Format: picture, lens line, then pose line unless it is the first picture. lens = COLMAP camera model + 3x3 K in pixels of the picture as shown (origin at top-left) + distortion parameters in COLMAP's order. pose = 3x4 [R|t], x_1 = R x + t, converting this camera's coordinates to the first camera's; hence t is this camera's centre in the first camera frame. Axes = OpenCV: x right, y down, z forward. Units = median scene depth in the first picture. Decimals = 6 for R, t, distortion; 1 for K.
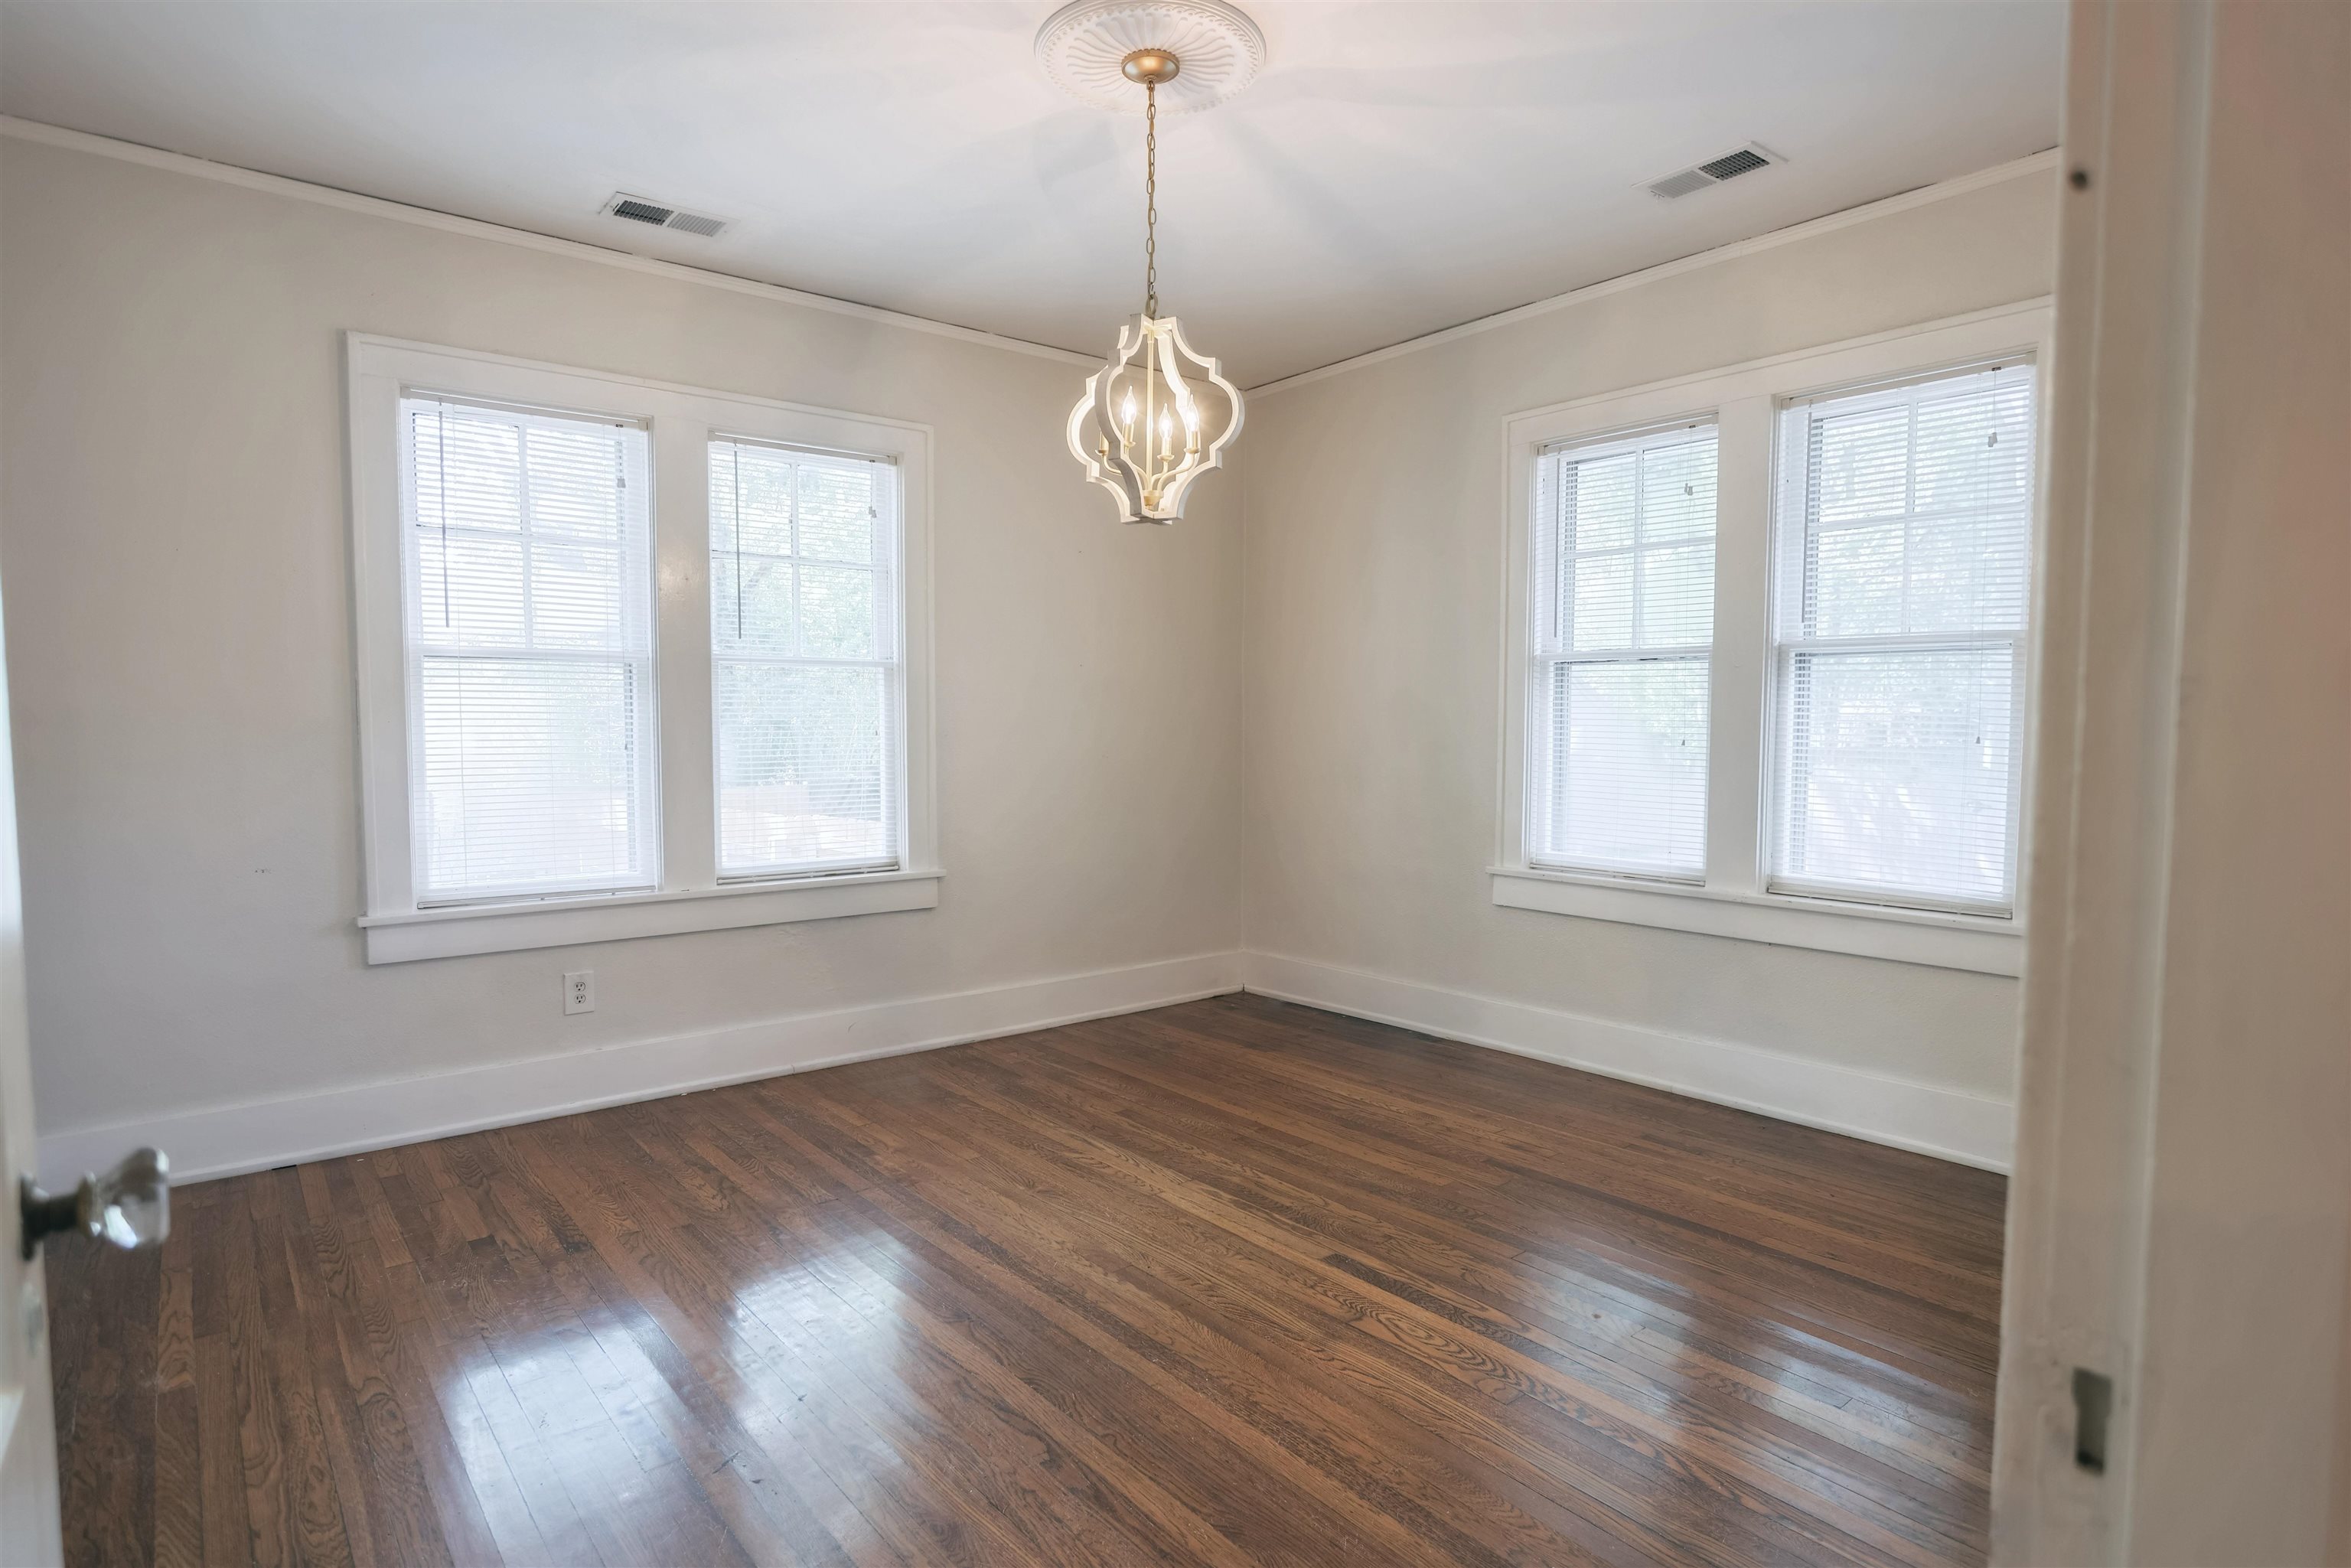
lens RADIAL K [[1186.7, 0, 1181.3], [0, 1186.7, 800.3], [0, 0, 1]] dist [0.003650, 0.000466]
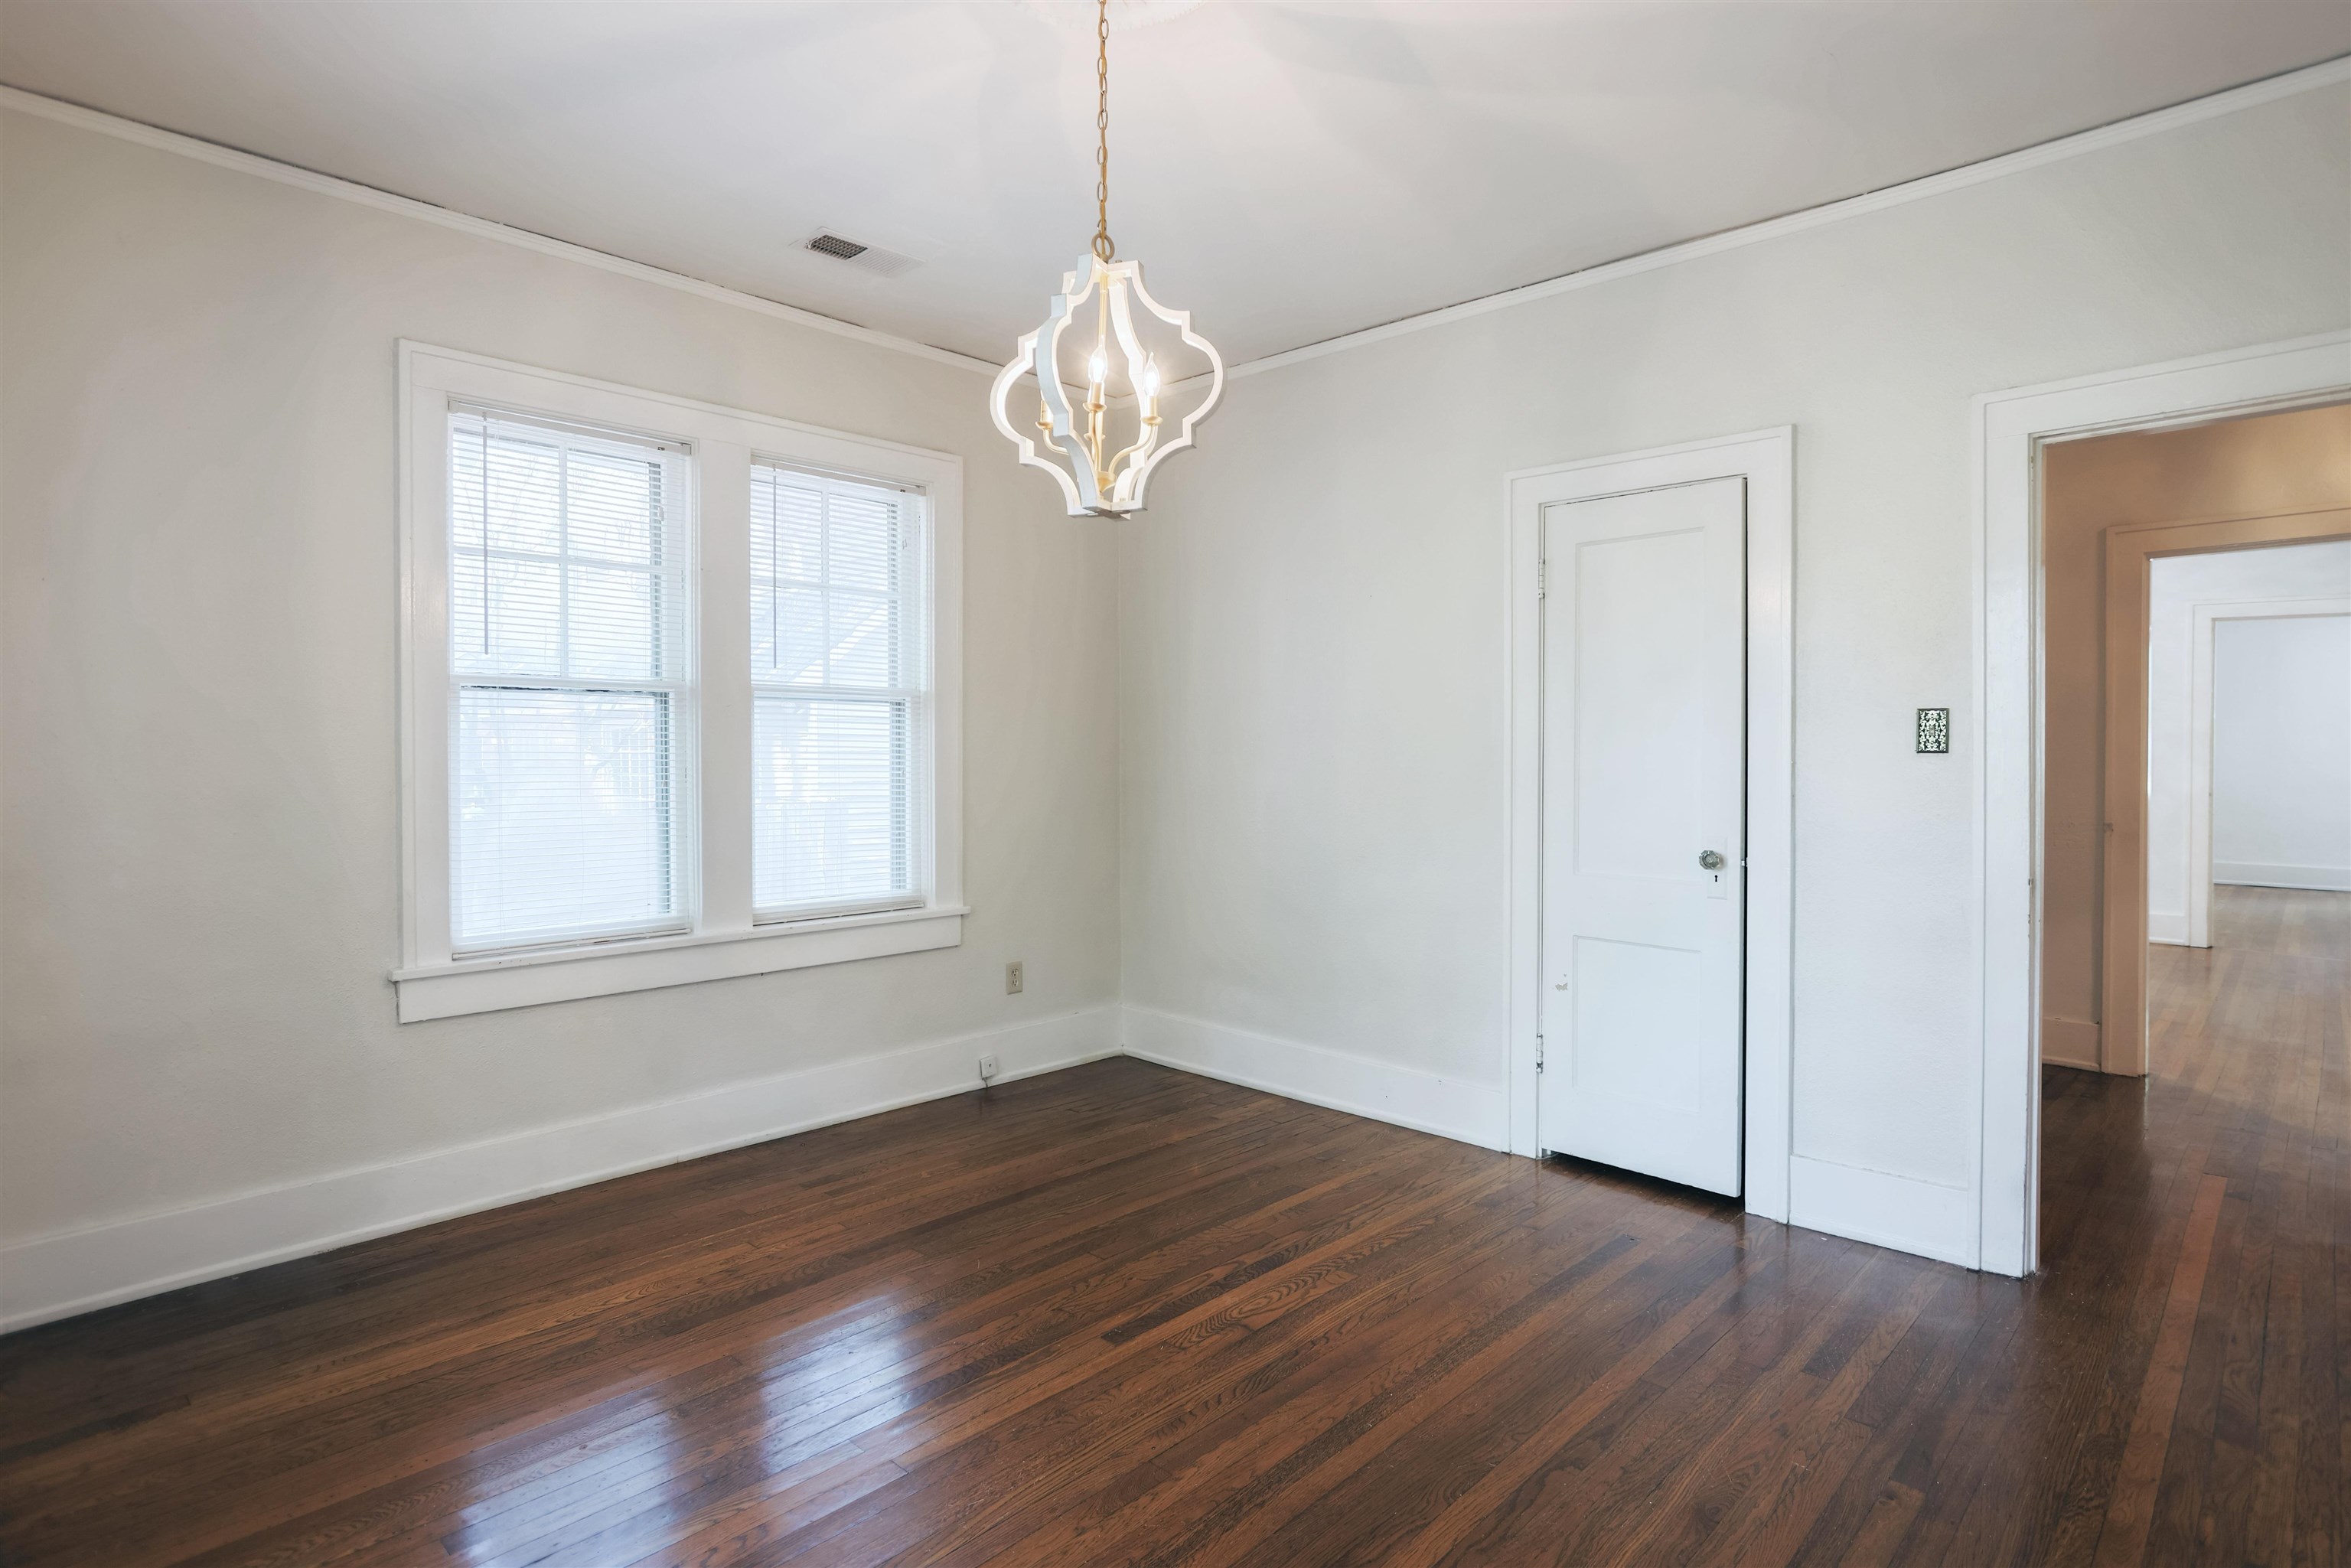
lens RADIAL K [[1200.1, 0, 1175.5], [0, 1200.1, 784.0], [0, 0, 1]] dist [-0.019085, 0.002220]
pose [[-0.085275, -0.025937, 0.996020, -0.675615], [0.074425, 0.996702, 0.032327, -0.060671], [-0.993574, 0.076886, -0.083063, 0.848918]]
